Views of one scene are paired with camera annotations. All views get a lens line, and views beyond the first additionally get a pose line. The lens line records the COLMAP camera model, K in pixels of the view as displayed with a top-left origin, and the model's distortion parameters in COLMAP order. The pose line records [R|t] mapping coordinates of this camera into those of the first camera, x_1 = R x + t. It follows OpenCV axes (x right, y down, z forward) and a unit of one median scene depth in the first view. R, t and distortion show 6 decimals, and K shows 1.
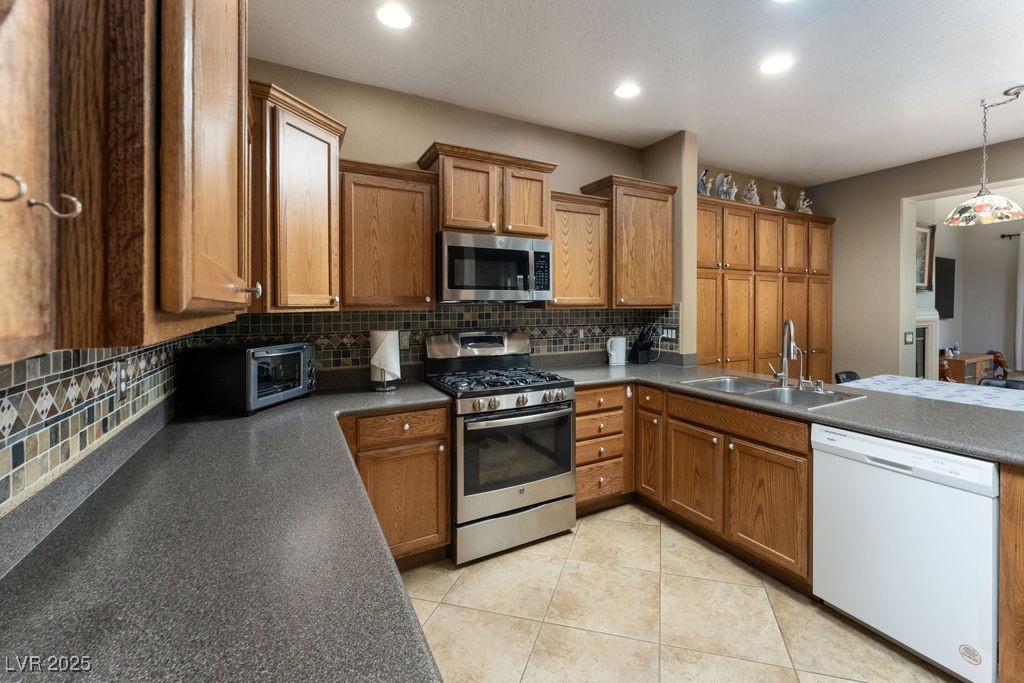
lens RADIAL K [[434.7, 0, 538.0], [0, 434.7, 307.5], [0, 0, 1]] dist [0.010743, 0.000139]
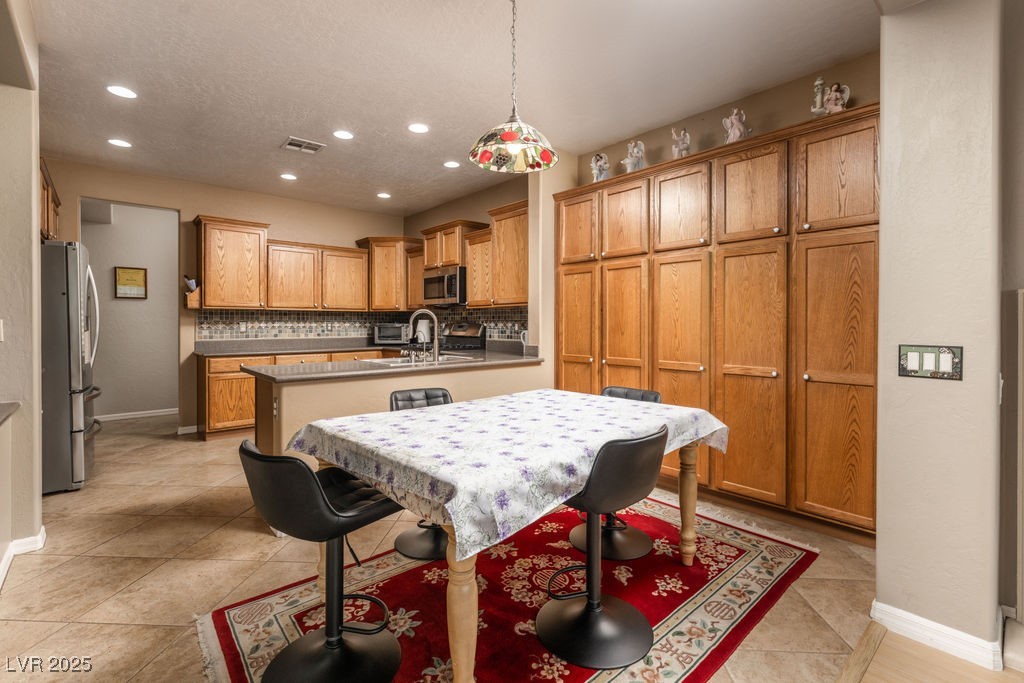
lens RADIAL K [[461.1, 0, 513.5], [0, 461.1, 326.7], [0, 0, 1]] dist [-0.000407, 0.000162]
pose [[0.208471, 0.009321, -0.977984, 1.657577], [-0.002560, 0.999956, 0.008985, 0.053202], [0.978025, 0.000630, 0.208486, 0.784430]]
